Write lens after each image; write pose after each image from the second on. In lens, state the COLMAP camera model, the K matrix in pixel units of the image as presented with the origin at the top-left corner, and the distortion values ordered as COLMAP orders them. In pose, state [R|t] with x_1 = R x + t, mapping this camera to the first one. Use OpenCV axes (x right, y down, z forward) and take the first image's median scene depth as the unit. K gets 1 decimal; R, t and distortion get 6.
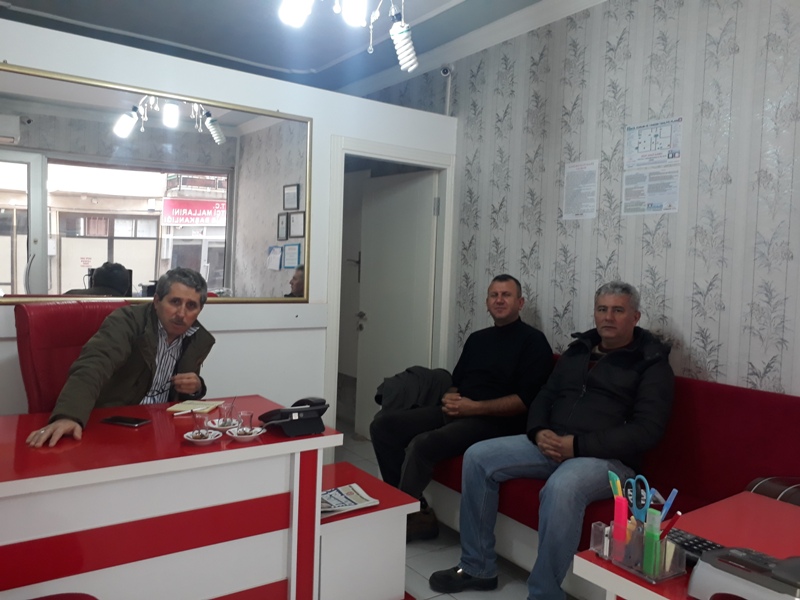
lens RADIAL K [[634.1, 0, 387.4], [0, 634.1, 301.5], [0, 0, 1]] dist [0.052806, -0.090482]
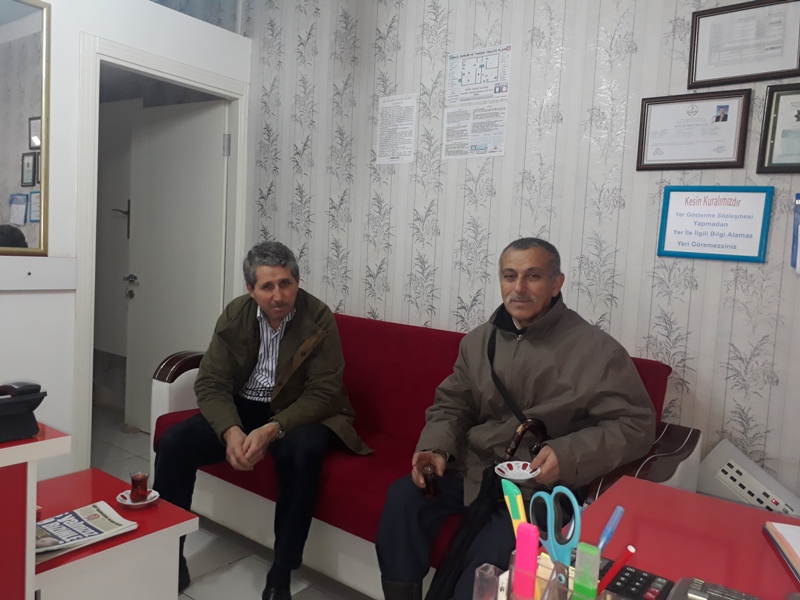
lens RADIAL K [[631.0, 0, 385.4], [0, 631.0, 303.2], [0, 0, 1]] dist [0.131221, -0.255141]
pose [[0.951731, -0.005953, 0.306874, 0.023910], [-0.005359, 0.999337, 0.036006, 0.031879], [-0.306885, -0.035912, 0.951069, 0.188173]]
